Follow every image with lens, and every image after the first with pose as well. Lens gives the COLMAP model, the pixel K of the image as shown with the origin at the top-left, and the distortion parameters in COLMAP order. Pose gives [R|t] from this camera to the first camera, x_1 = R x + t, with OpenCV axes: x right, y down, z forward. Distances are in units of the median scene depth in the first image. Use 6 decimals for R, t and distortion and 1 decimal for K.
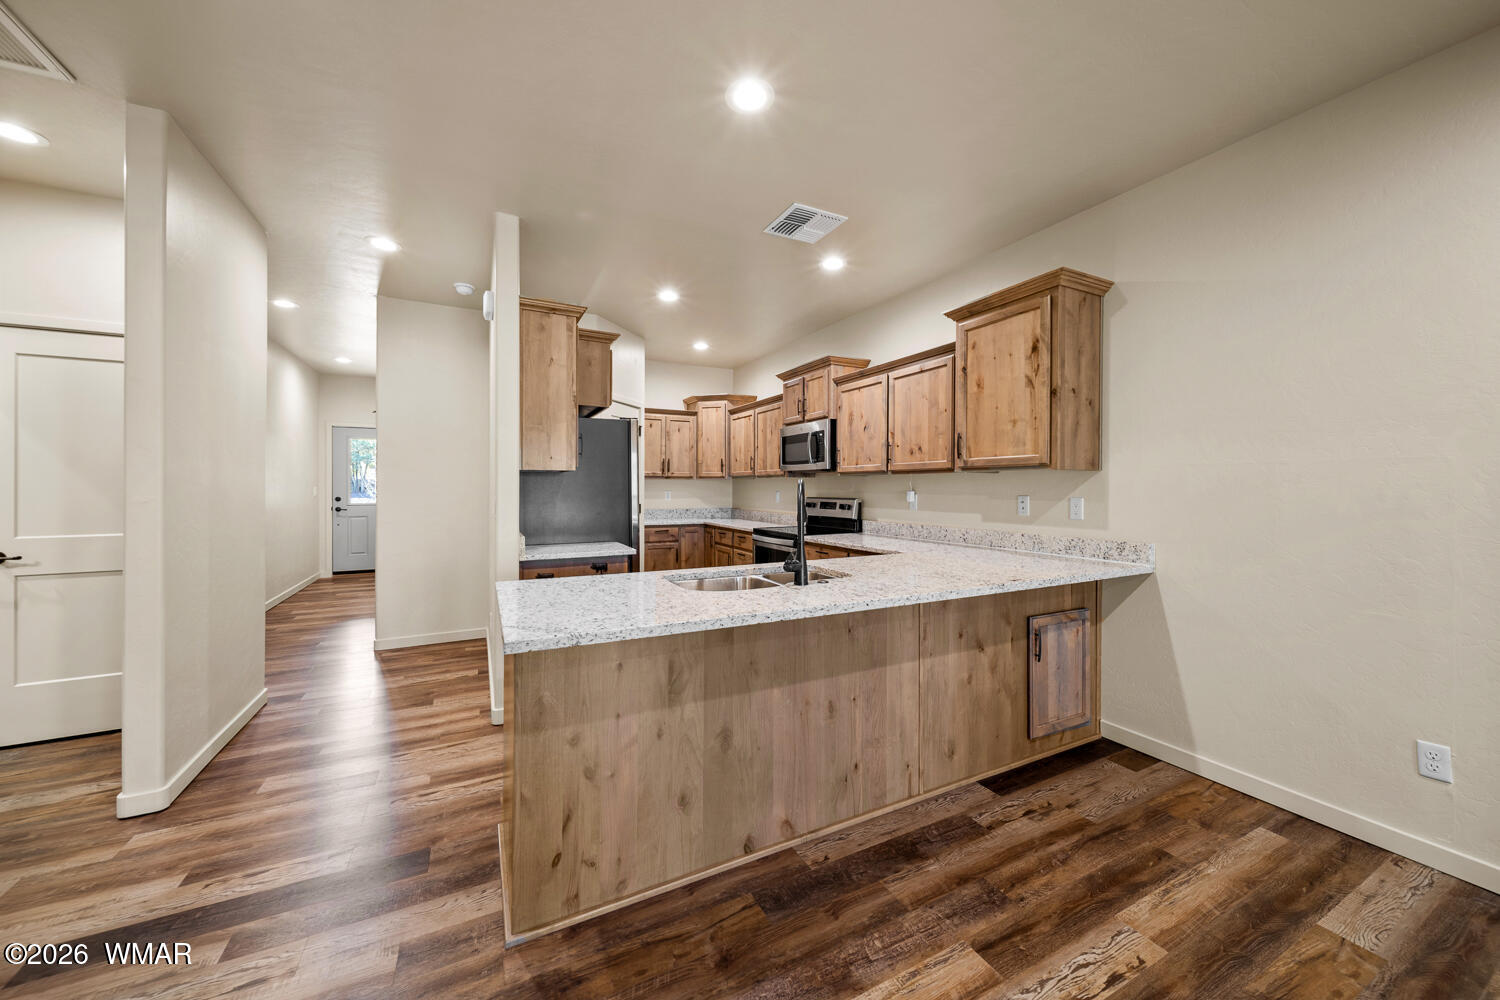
lens RADIAL K [[541.0, 0, 740.6], [0, 541.0, 491.0], [0, 0, 1]] dist [0.006823, -0.000953]
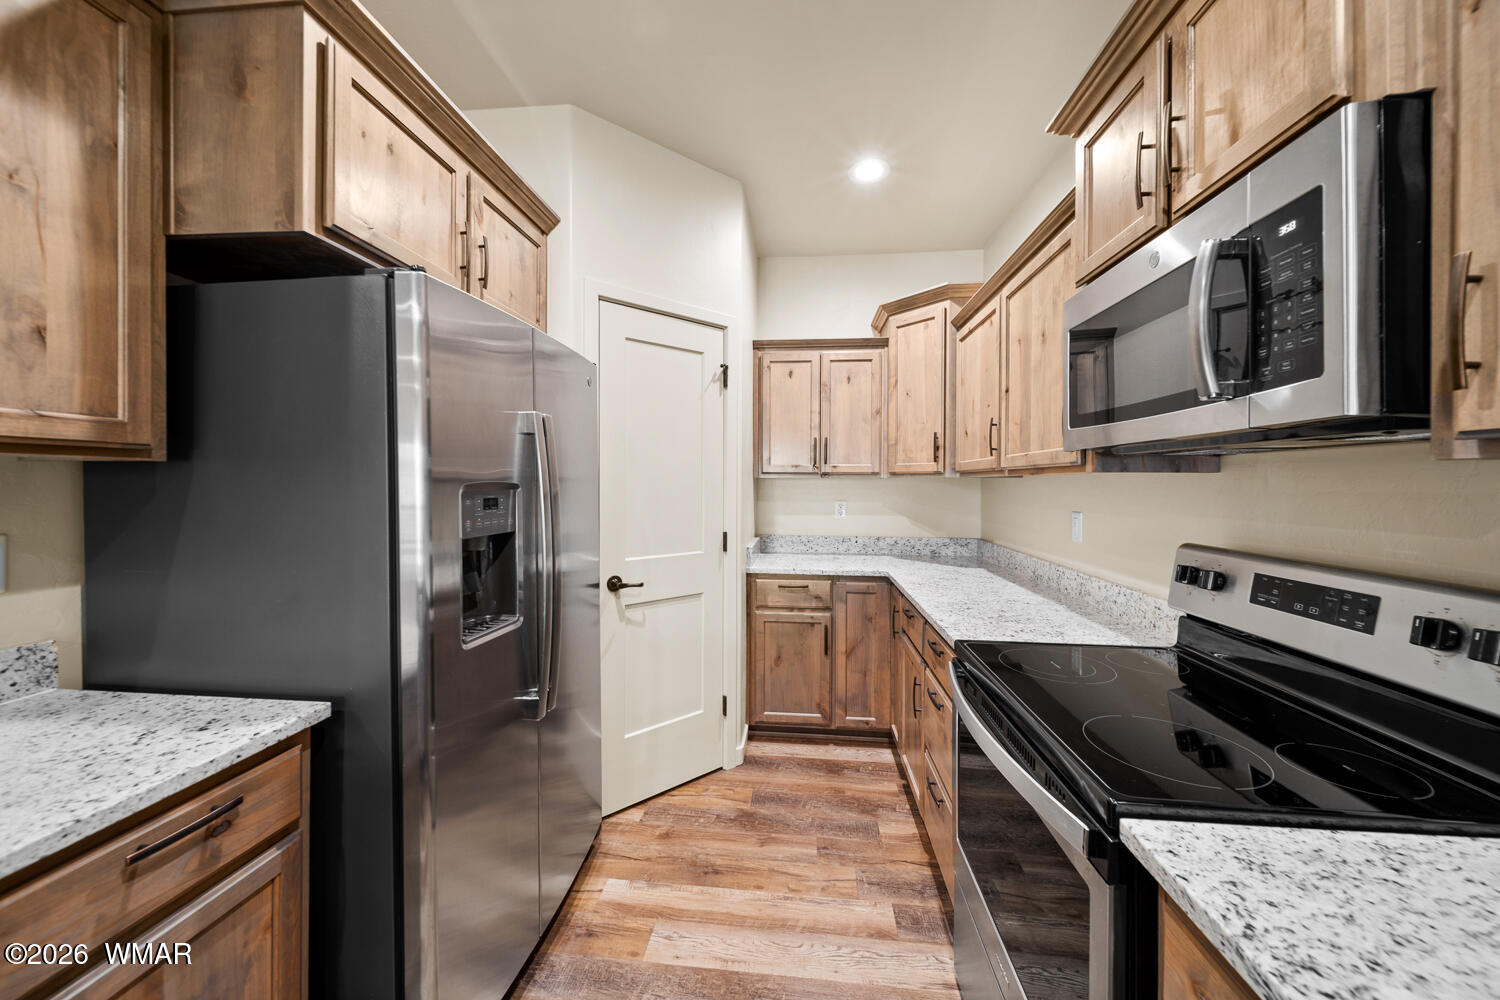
lens RADIAL K [[541.0, 0, 743.9], [0, 541.0, 480.3], [0, 0, 1]] dist [0.006823, -0.000953]
pose [[0.851115, -0.002055, -0.524976, 0.123904], [-0.006004, 0.999889, -0.013647, -0.025202], [0.524946, 0.014767, 0.851008, 1.030223]]
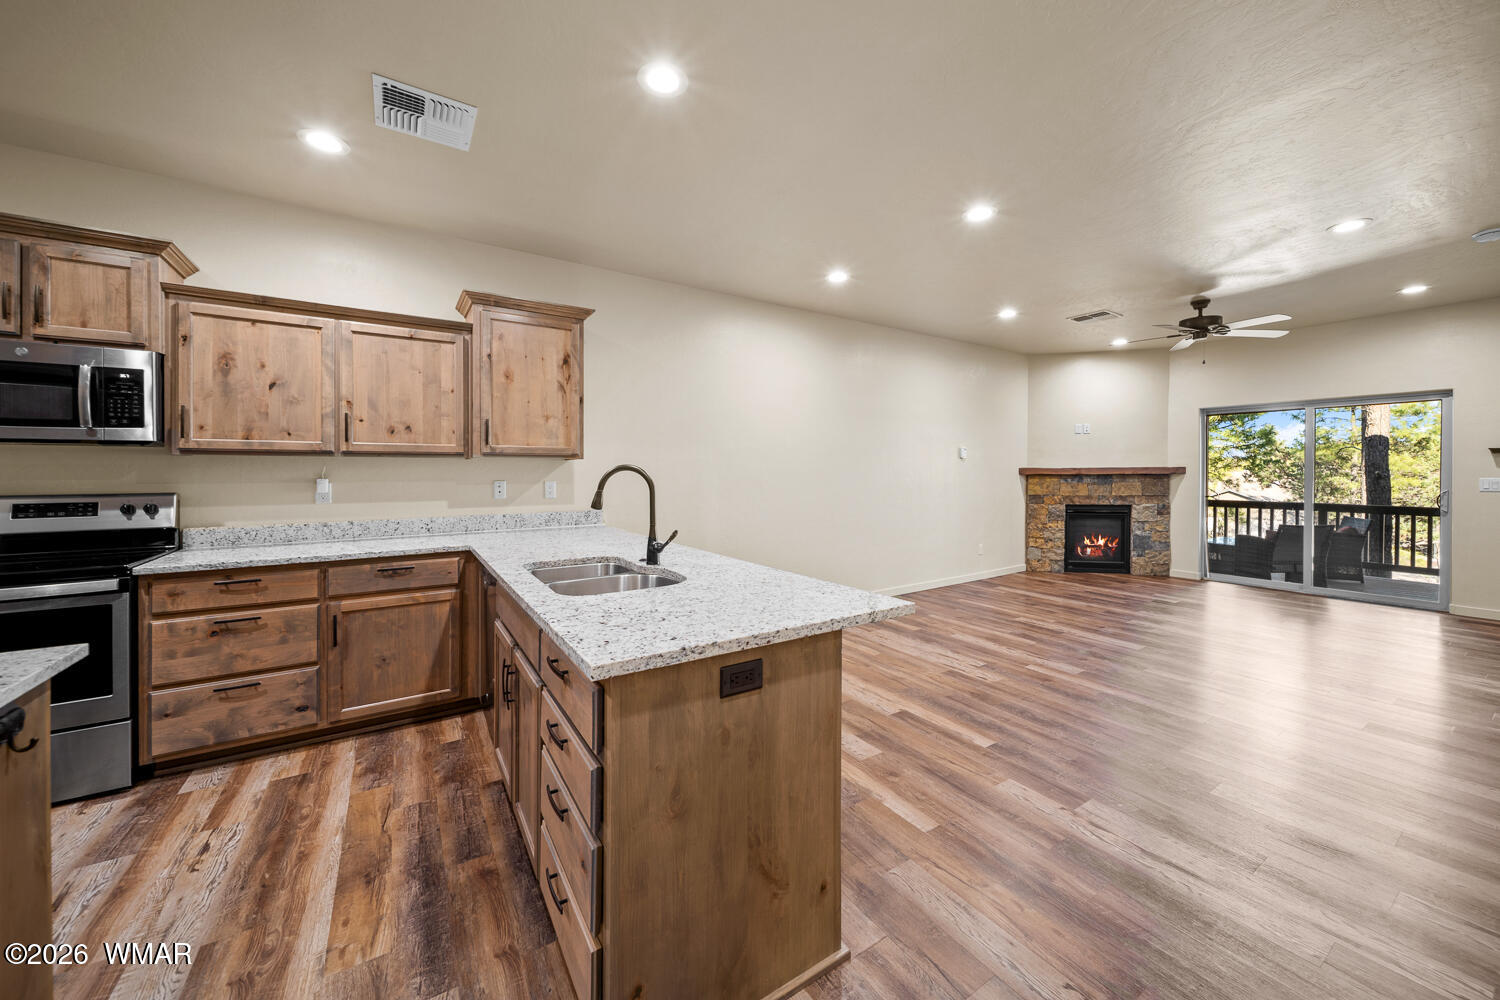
lens RADIAL K [[541.0, 0, 741.7], [0, 541.0, 478.0], [0, 0, 1]] dist [0.006823, -0.000953]
pose [[-0.118696, -0.014789, 0.992821, -0.623508], [0.007883, 0.999844, 0.015836, -0.009766], [-0.992899, 0.009706, -0.118561, 0.626295]]
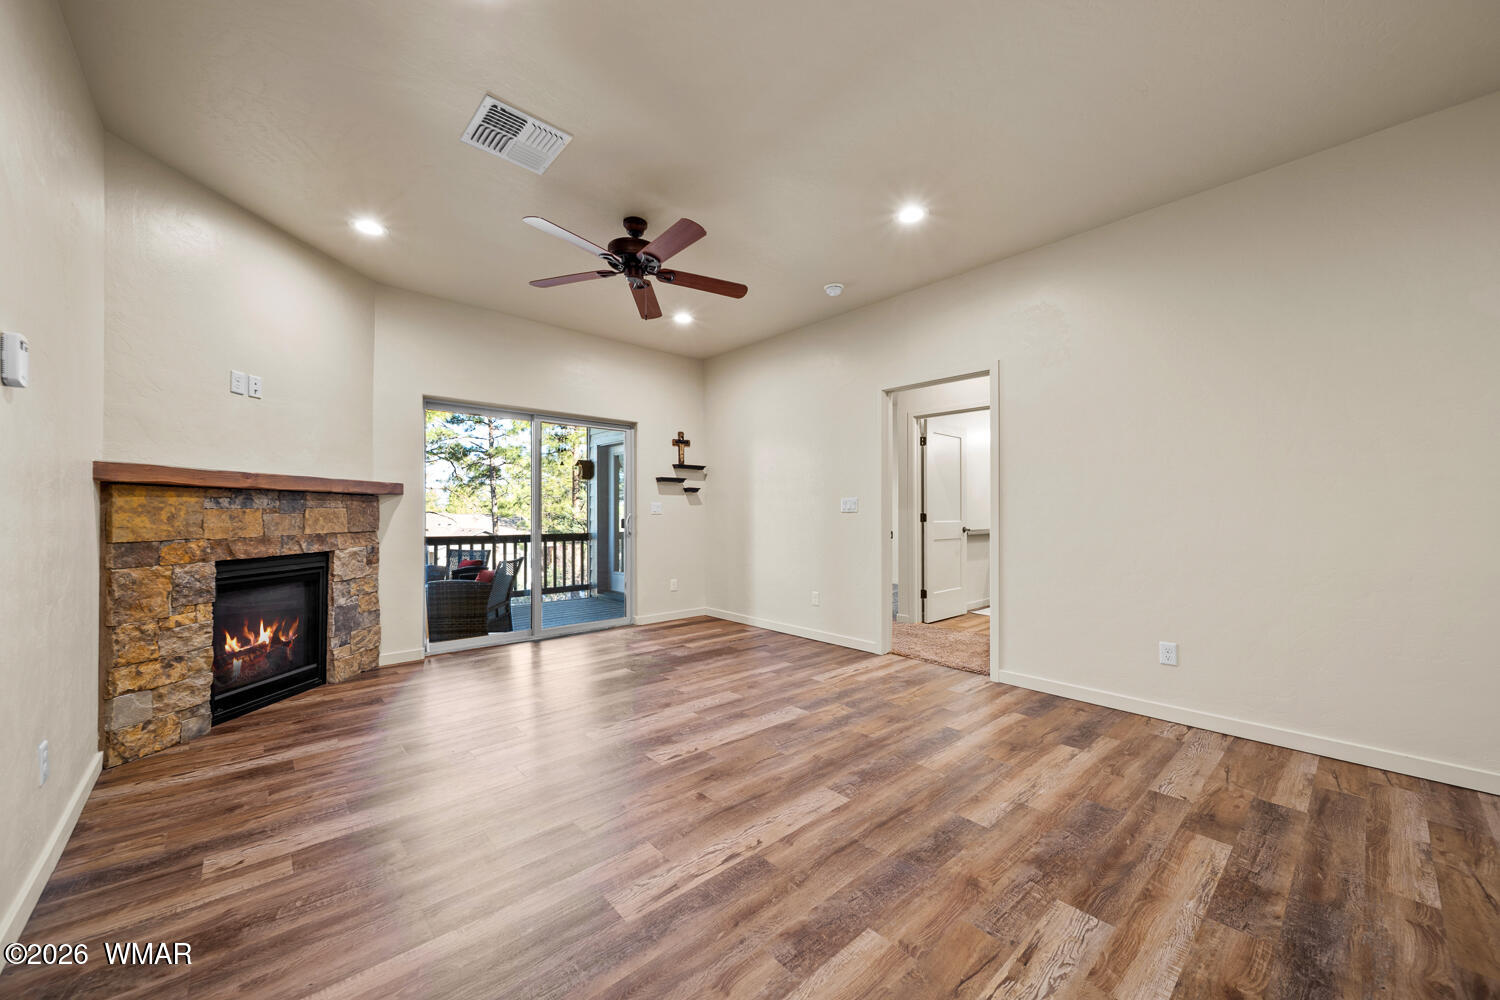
lens RADIAL K [[541.0, 0, 752.2], [0, 541.0, 515.8], [0, 0, 1]] dist [0.006823, -0.000953]
pose [[-0.954787, -0.003294, -0.297272, 0.733488], [-0.005703, 0.999958, 0.007237, 0.052561], [0.297236, 0.008605, -0.954765, 0.204881]]
